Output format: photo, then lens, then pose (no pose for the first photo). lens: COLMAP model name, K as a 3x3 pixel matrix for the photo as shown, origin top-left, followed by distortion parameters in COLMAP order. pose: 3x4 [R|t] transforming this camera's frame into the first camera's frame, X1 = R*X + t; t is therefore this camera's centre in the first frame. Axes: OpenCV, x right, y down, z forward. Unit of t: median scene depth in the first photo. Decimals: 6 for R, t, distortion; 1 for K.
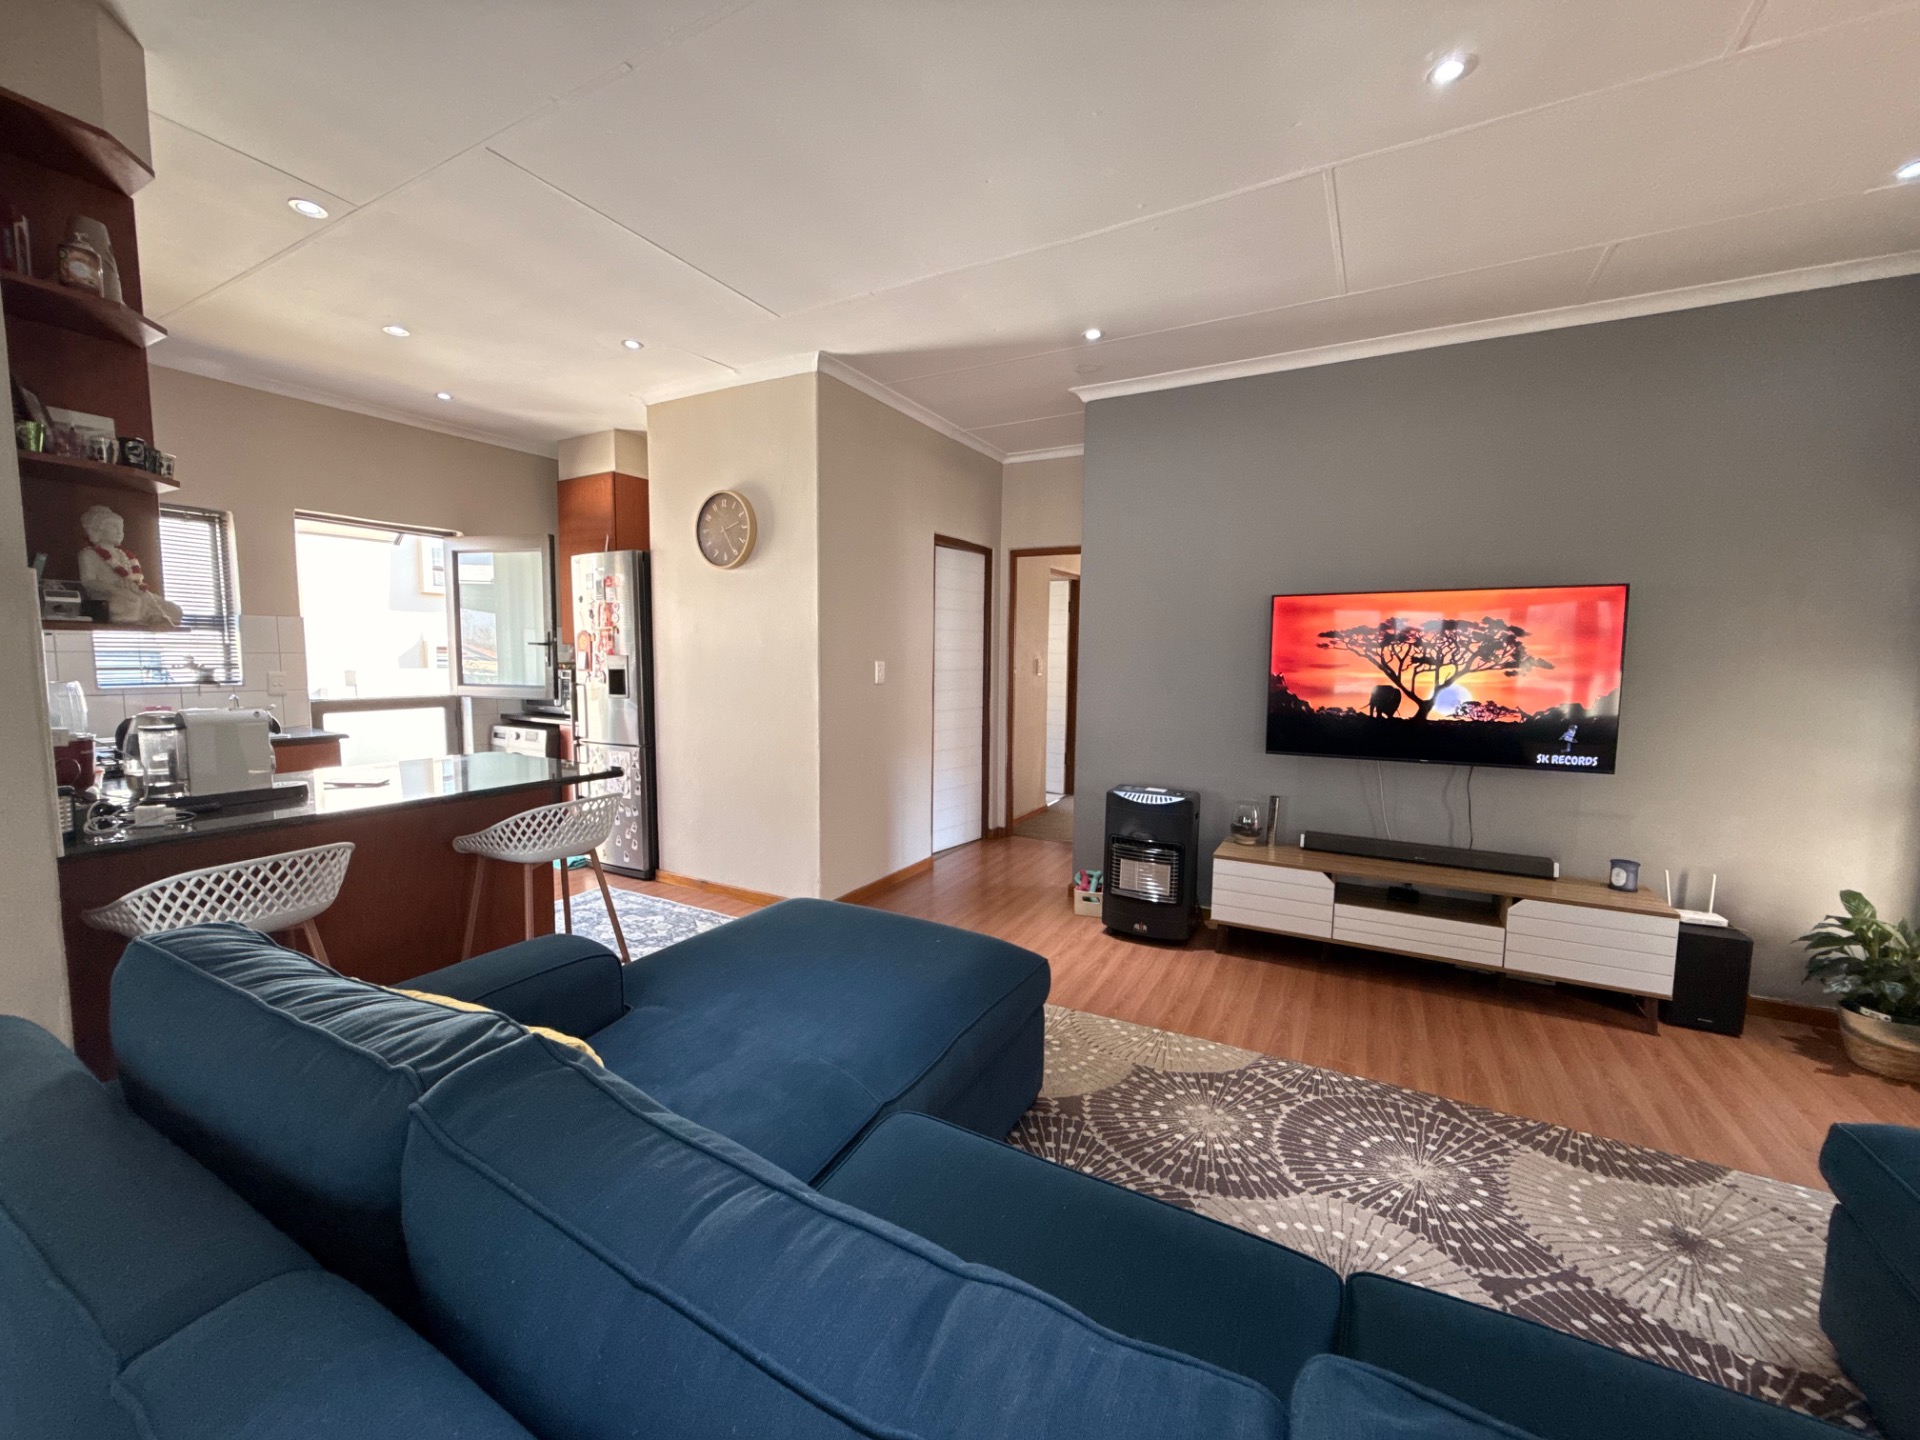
lens RADIAL K [[764.1, 0, 954.9], [0, 764.1, 723.5], [0, 0, 1]] dist [0.000602, 0.000545]
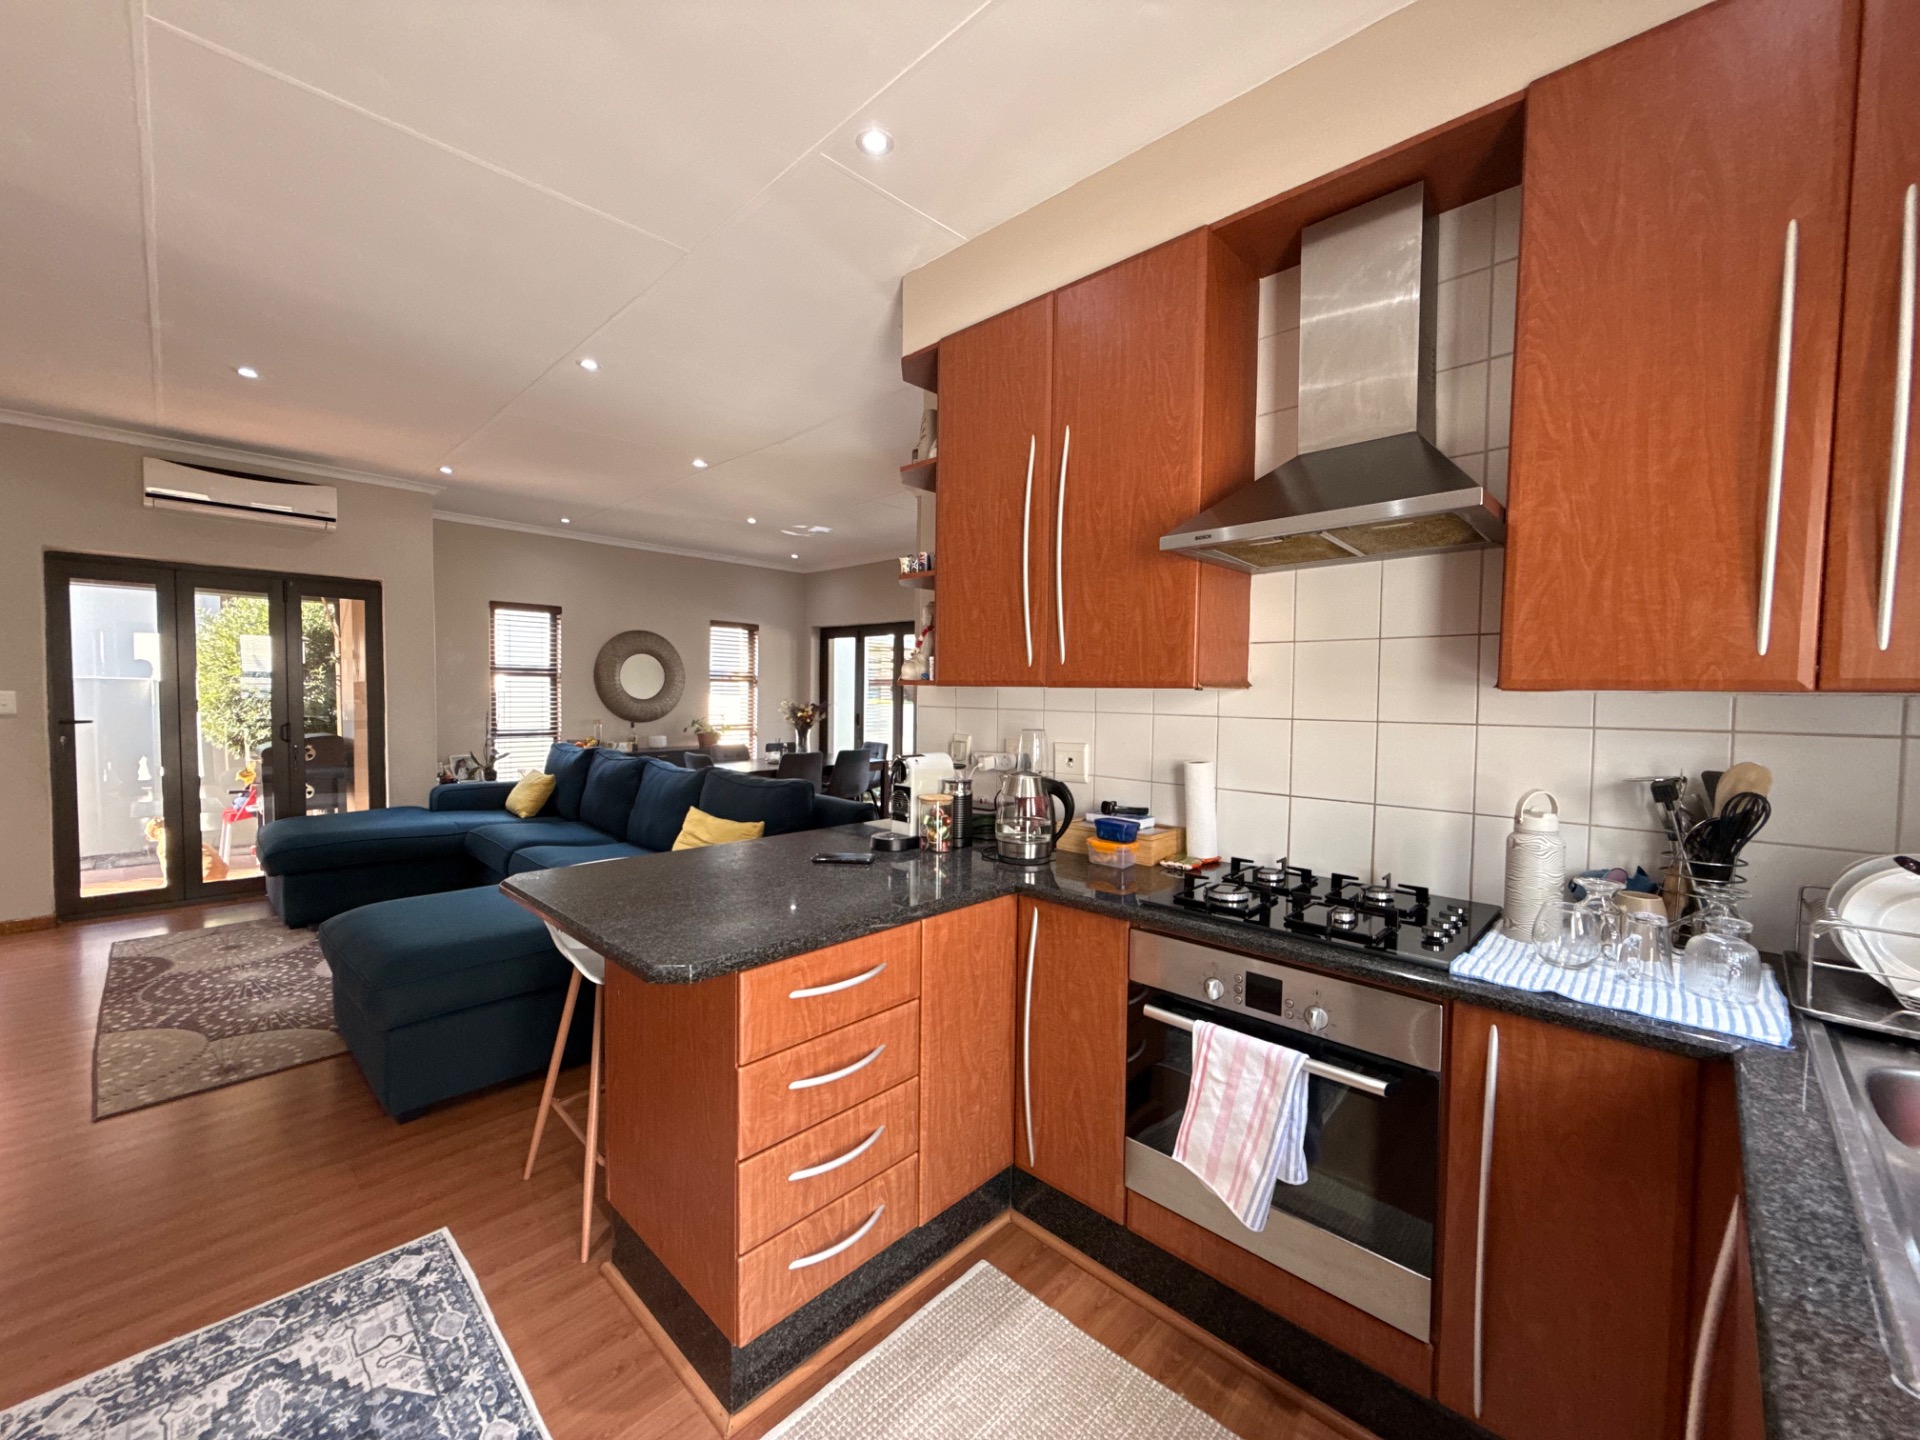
lens RADIAL K [[764.1, 0, 954.9], [0, 764.1, 723.5], [0, 0, 1]] dist [0.000602, 0.000545]
pose [[-0.966811, -0.034243, 0.253188, -0.835020], [0.000723, 0.990607, 0.136737, -0.133573], [-0.255492, 0.132382, -0.957705, 1.319515]]
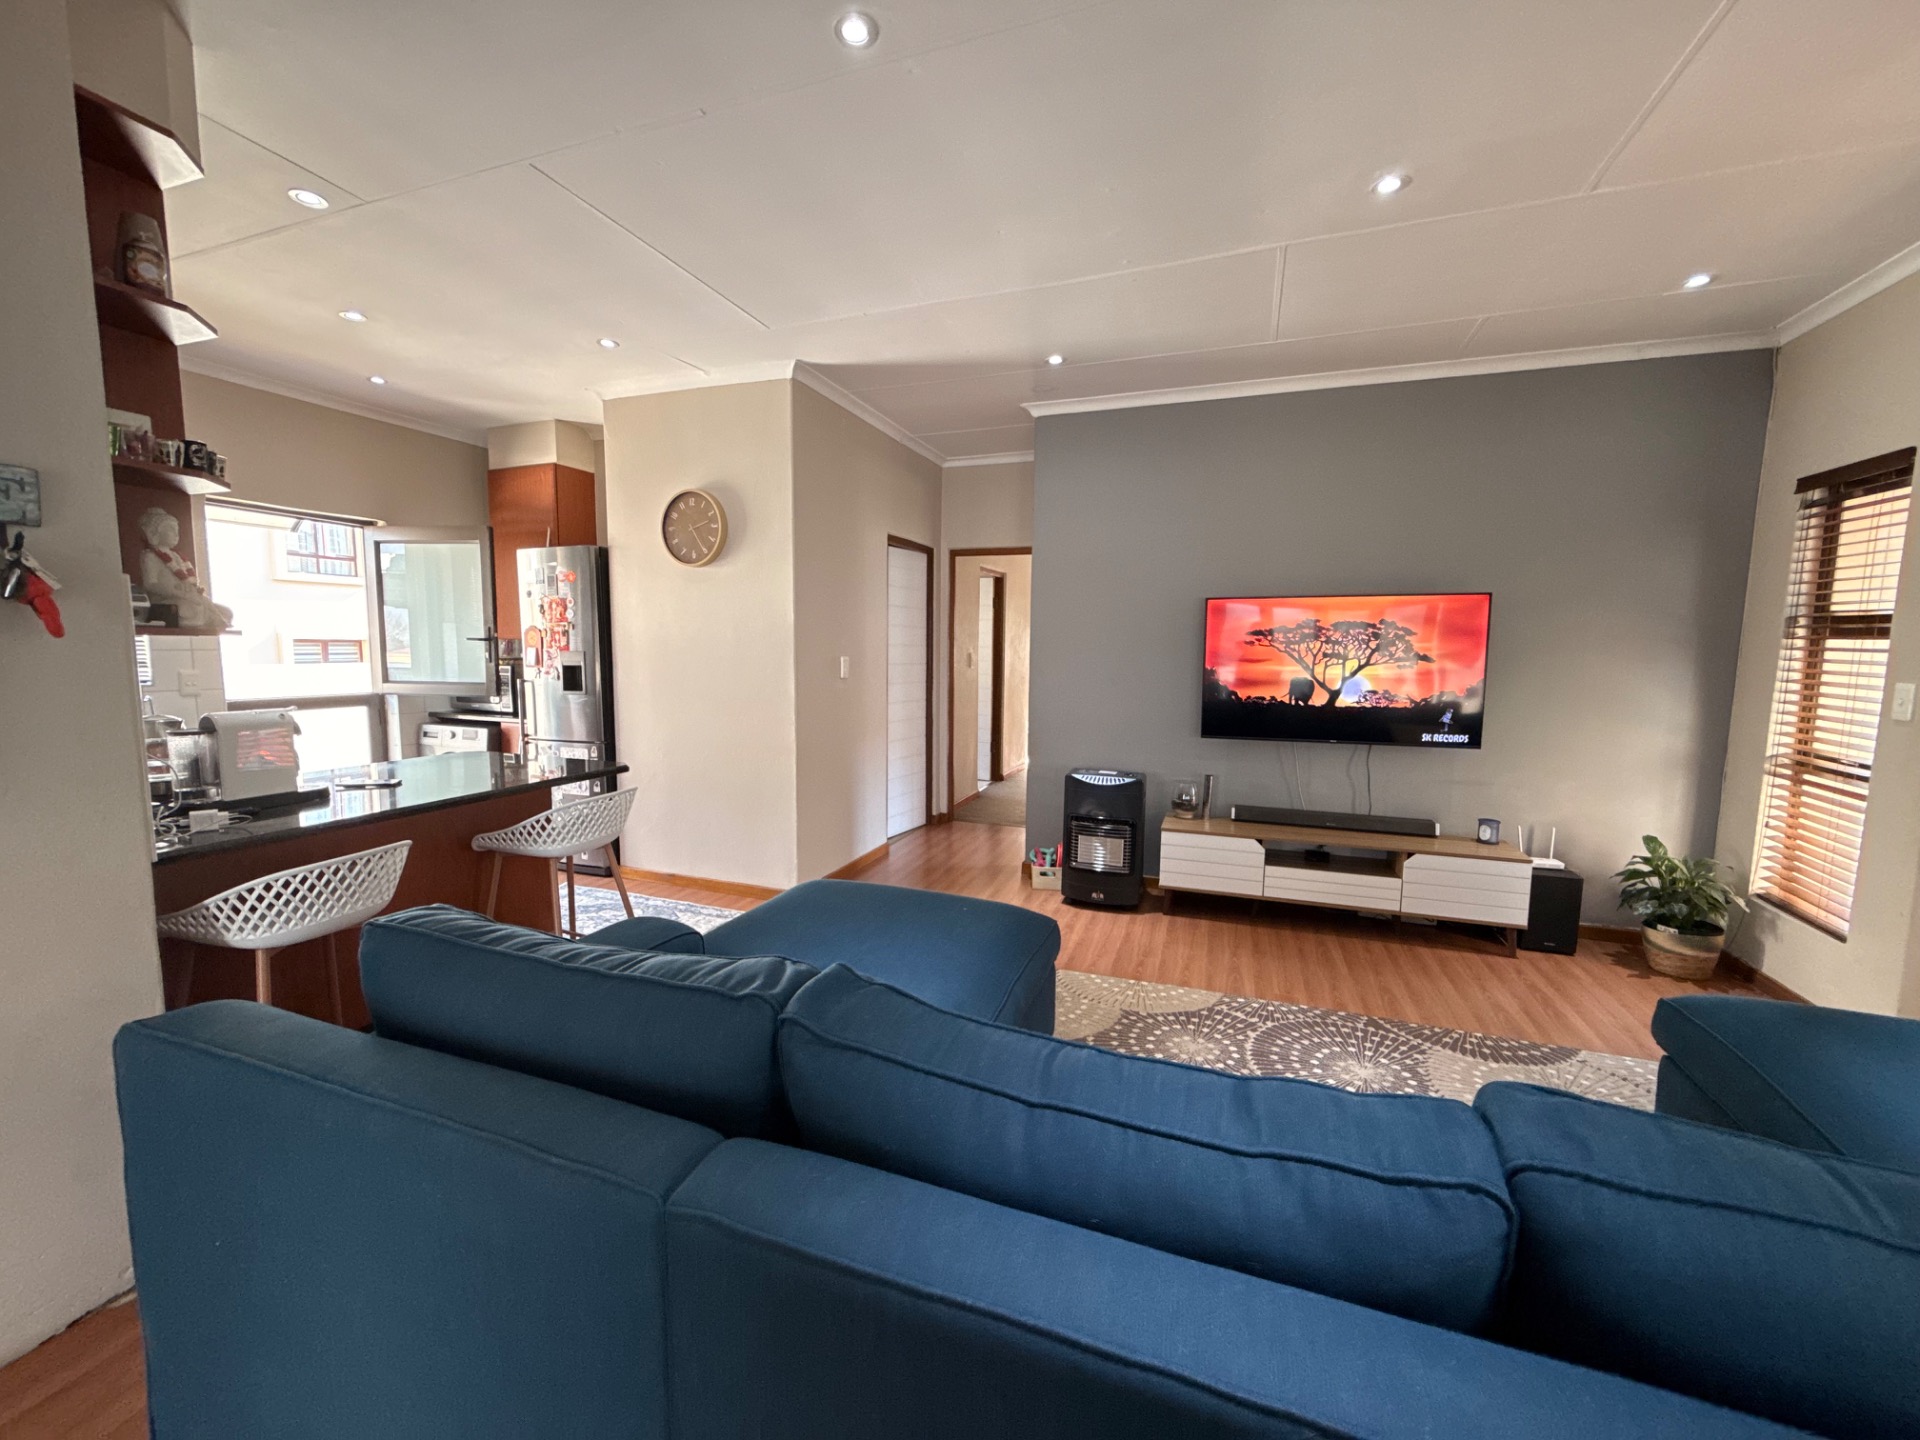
lens RADIAL K [[764.1, 0, 954.9], [0, 764.1, 723.5], [0, 0, 1]] dist [0.000602, 0.000545]
pose [[0.988573, -0.016307, 0.149856, -0.135043], [0.014473, 0.999807, 0.013321, -0.002486], [-0.150044, -0.011000, 0.988618, -0.071687]]
